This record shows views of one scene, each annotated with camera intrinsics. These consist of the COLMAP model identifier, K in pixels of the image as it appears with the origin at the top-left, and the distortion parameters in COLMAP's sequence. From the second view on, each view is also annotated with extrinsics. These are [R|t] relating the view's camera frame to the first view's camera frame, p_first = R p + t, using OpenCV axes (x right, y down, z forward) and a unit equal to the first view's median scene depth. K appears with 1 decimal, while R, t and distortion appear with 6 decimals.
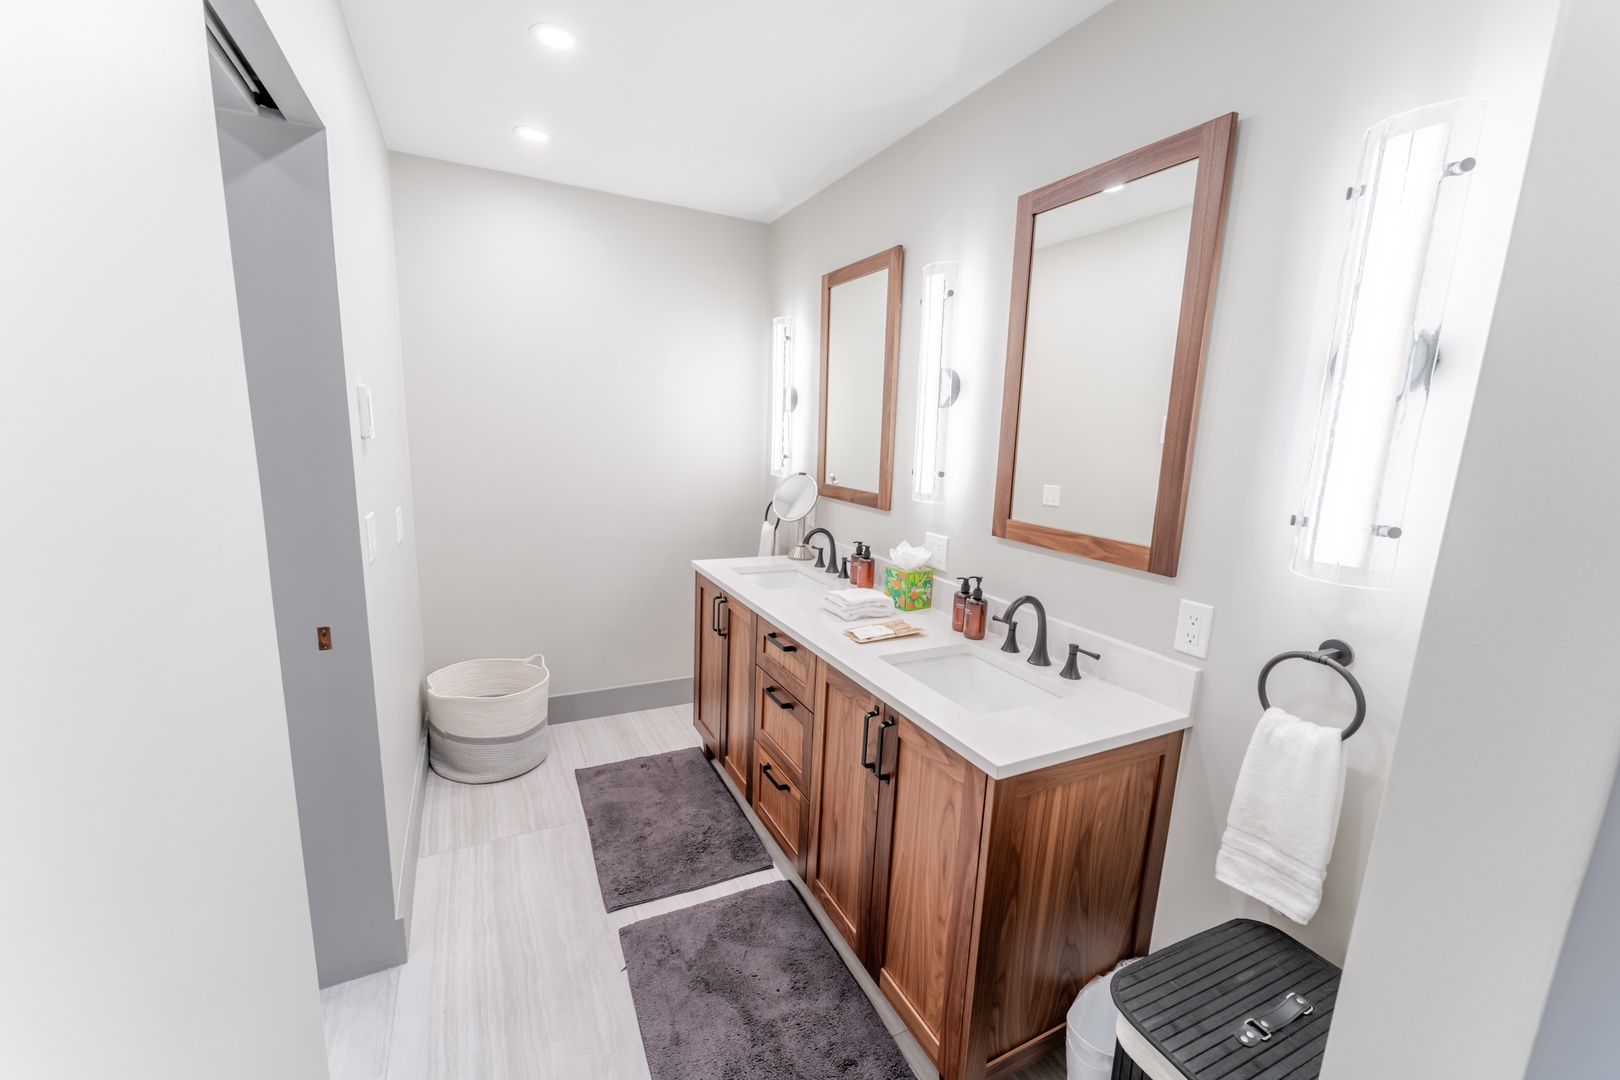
lens RADIAL K [[648.5, 0, 804.4], [0, 648.5, 547.0], [0, 0, 1]] dist [-0.002828, -0.000200]
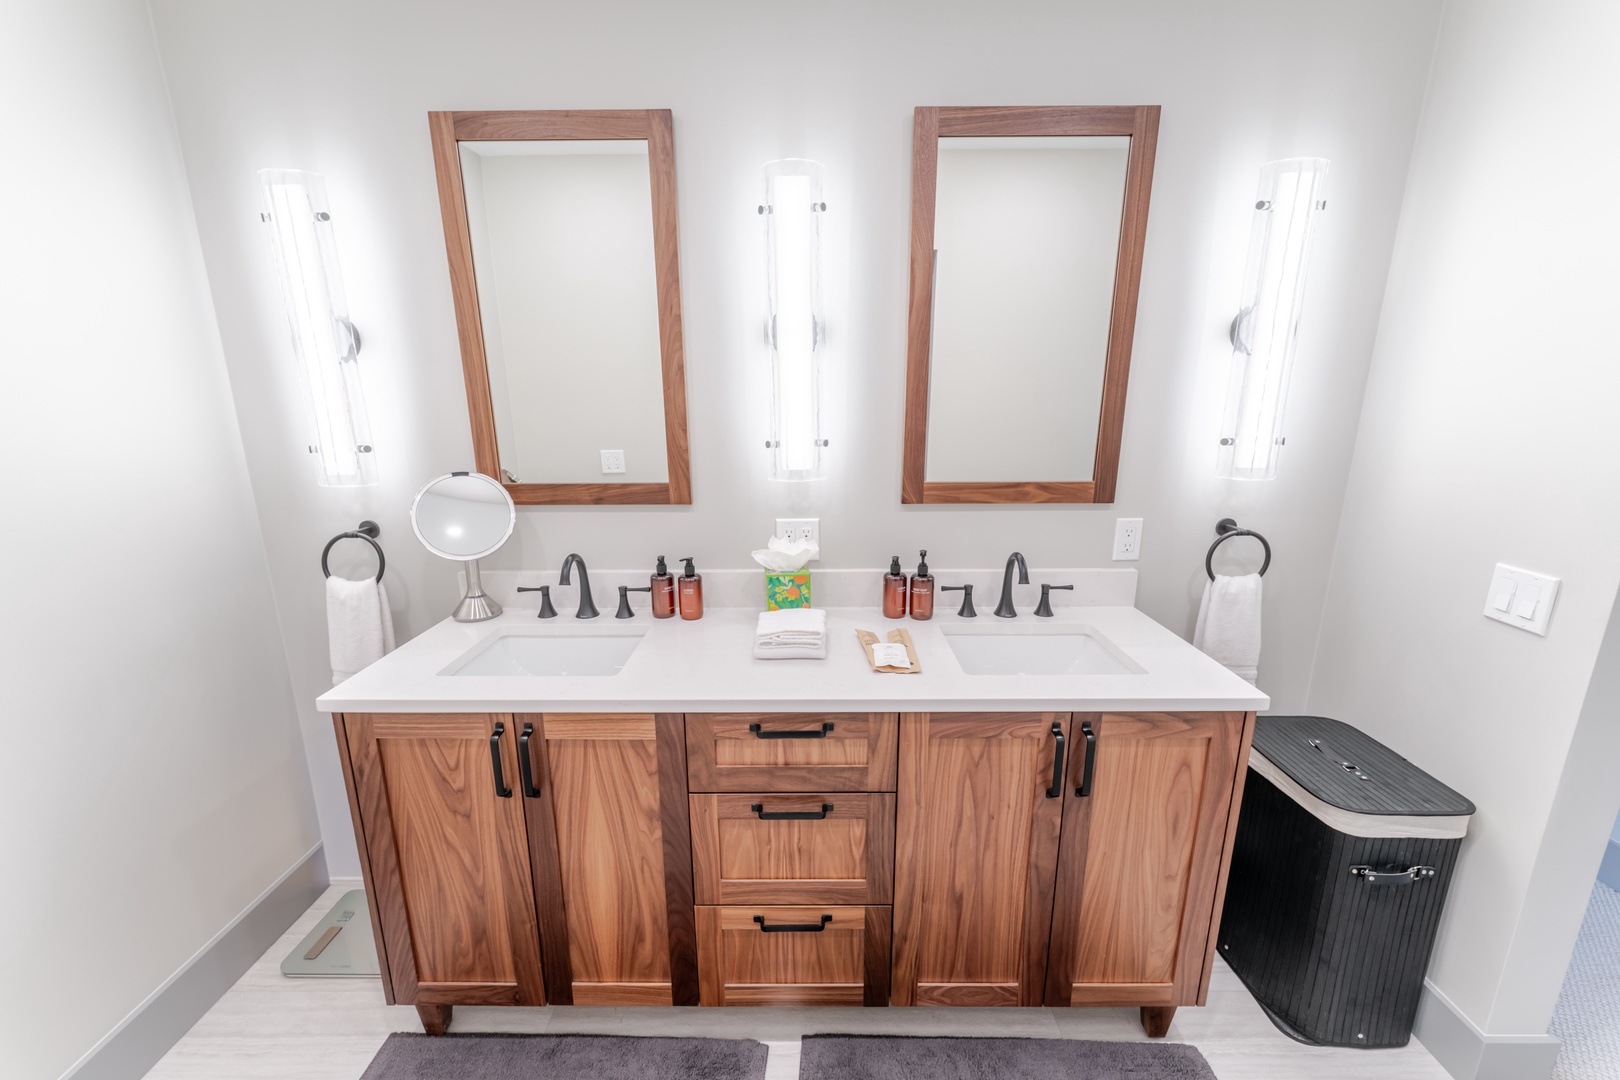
lens RADIAL K [[648.5, 0, 806.8], [0, 648.5, 548.3], [0, 0, 1]] dist [-0.002828, -0.000200]
pose [[0.452402, -0.247783, 0.856701, -0.597658], [0.182786, 0.965996, 0.182869, -0.157676], [-0.872881, 0.073863, 0.482309, 0.742159]]
